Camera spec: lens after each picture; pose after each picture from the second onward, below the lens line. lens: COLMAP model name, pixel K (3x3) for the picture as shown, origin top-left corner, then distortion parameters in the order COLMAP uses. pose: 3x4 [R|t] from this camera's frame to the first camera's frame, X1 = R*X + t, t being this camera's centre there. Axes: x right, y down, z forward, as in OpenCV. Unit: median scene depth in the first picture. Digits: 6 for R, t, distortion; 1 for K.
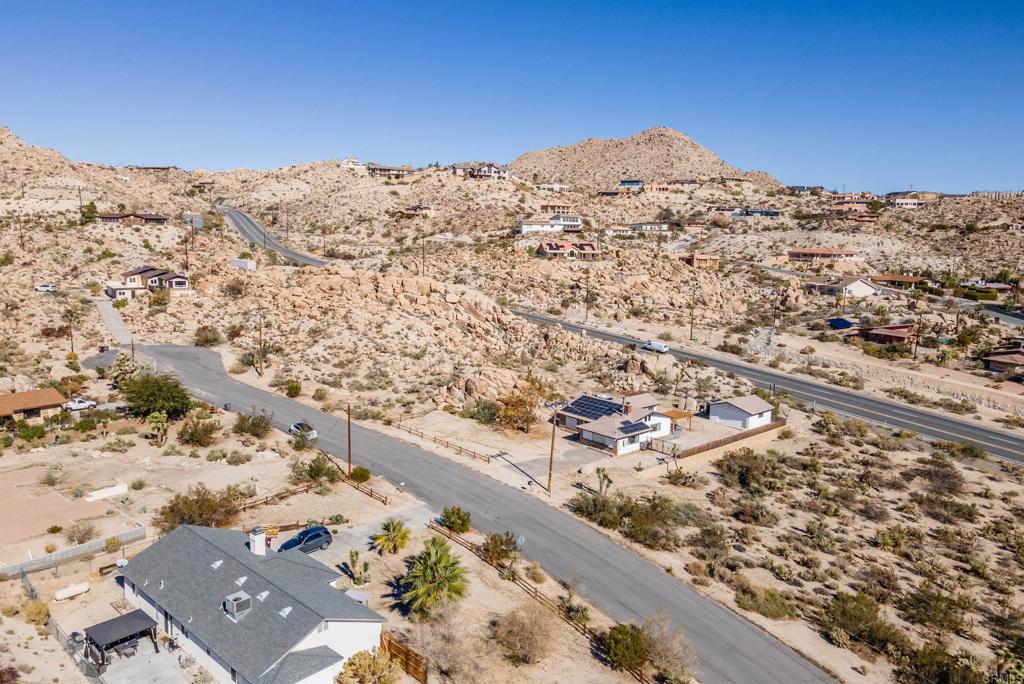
lens RADIAL K [[758.9, 0, 506.0], [0, 758.9, 344.2], [0, 0, 1]] dist [0.012906, 0.047224]
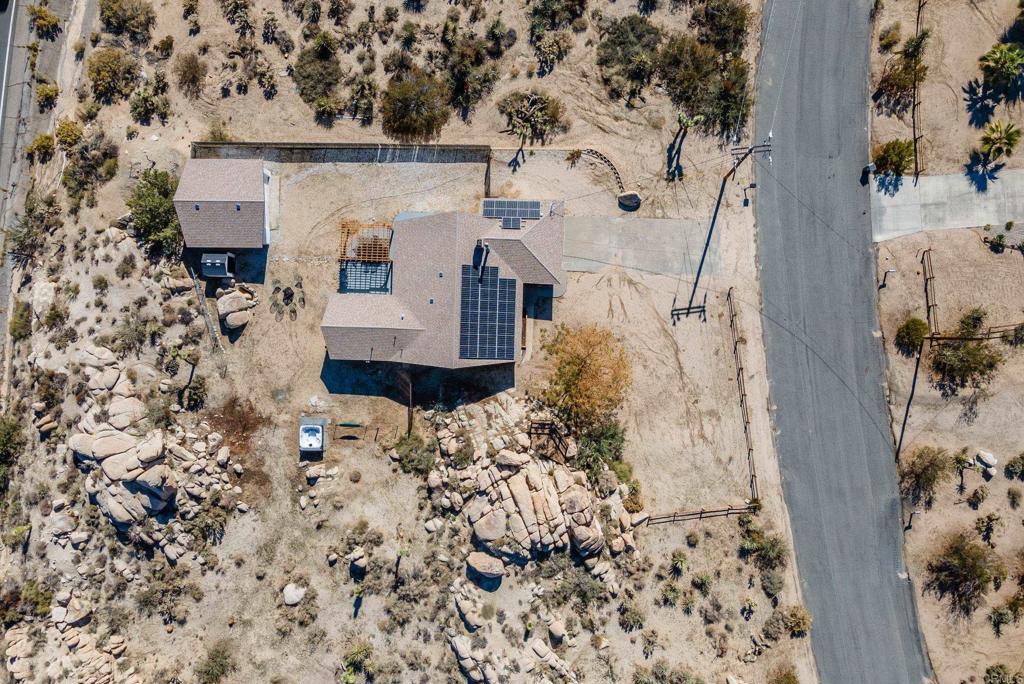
lens RADIAL K [[758.9, 0, 506.0], [0, 758.9, 344.2], [0, 0, 1]] dist [0.012906, 0.047224]
pose [[-0.743376, -0.668873, -0.000379, 0.045453], [0.121440, -0.135524, 0.983303, -0.270796], [-0.657757, 0.730918, 0.181974, 0.474616]]
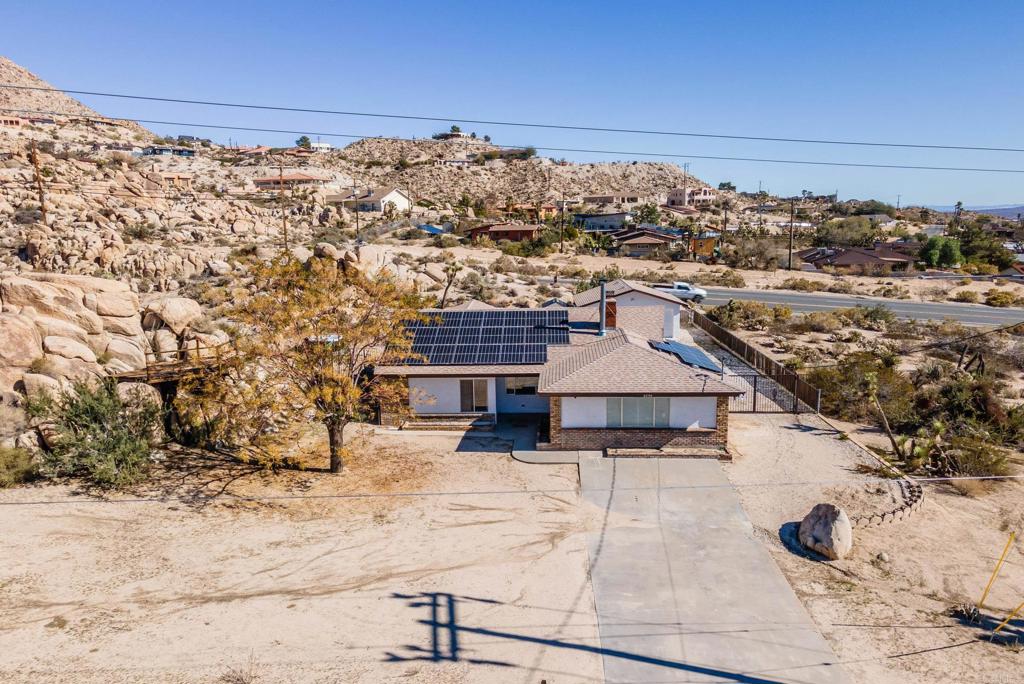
lens RADIAL K [[758.9, 0, 506.0], [0, 758.9, 344.2], [0, 0, 1]] dist [0.012906, 0.047224]
pose [[0.686513, -0.159999, 0.709295, -0.052868], [0.148977, 0.985746, 0.078168, 0.034147], [-0.711692, 0.052006, 0.700564, 0.408491]]
